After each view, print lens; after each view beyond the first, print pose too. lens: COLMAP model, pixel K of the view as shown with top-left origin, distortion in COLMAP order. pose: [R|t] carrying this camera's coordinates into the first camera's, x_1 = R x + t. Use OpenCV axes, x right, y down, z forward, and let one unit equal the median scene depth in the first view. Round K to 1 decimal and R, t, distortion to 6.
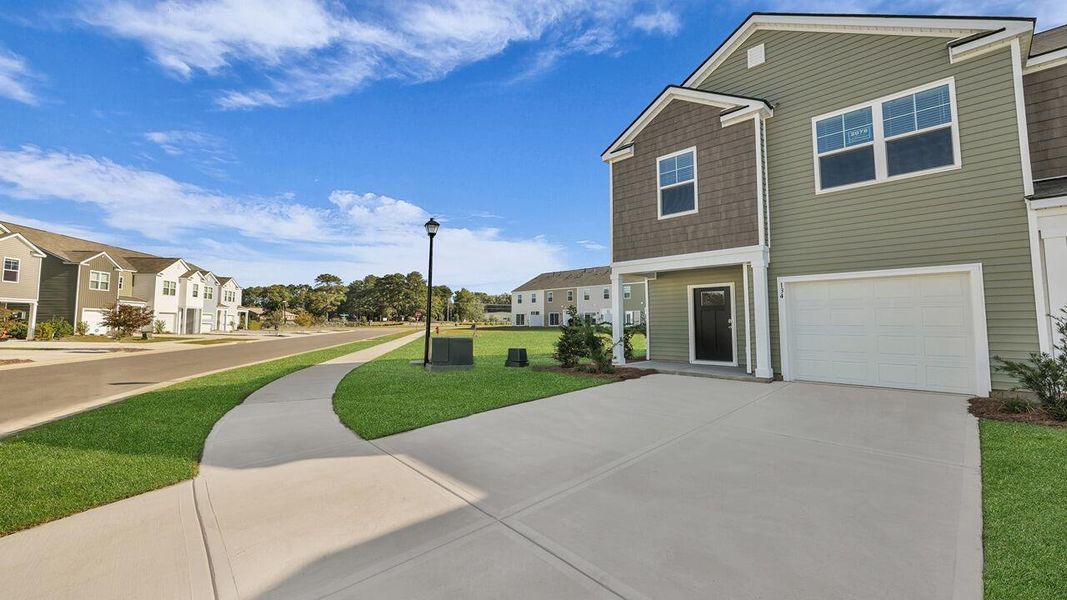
lens RADIAL K [[426.6, 0, 531.8], [0, 426.6, 290.7], [0, 0, 1]] dist [-0.000619, -0.000010]
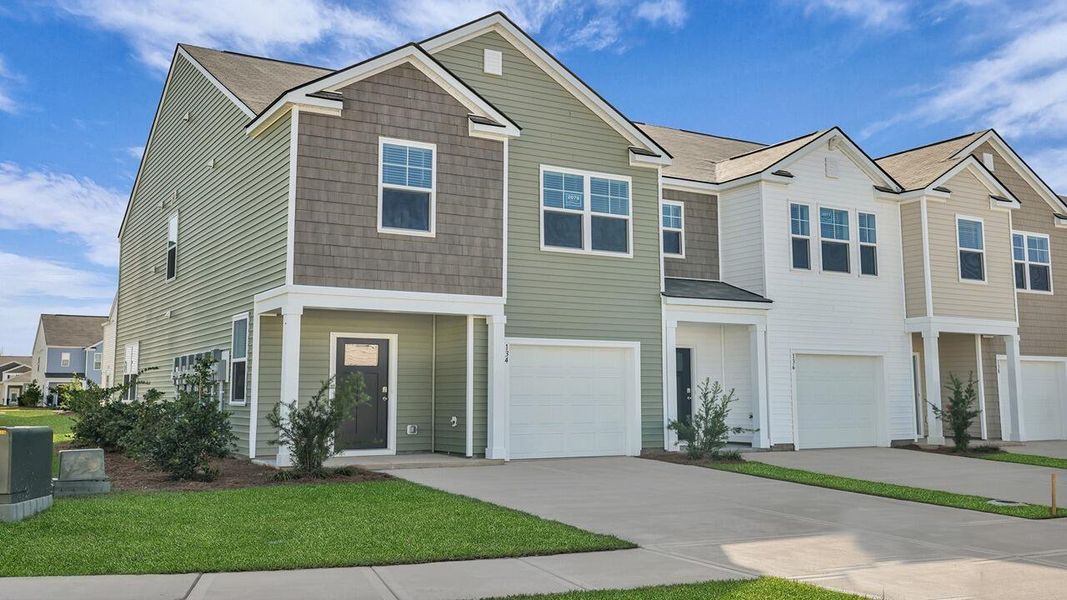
lens RADIAL K [[982.0, 0, 511.7], [0, 982.0, 255.4], [0, 0, 1]] dist [0.002495, 0.000100]
pose [[0.251732, 0.136384, 0.958139, -1.148735], [-0.074220, 0.989826, -0.121394, 0.037437], [-0.964947, -0.040554, 0.259293, 0.442019]]
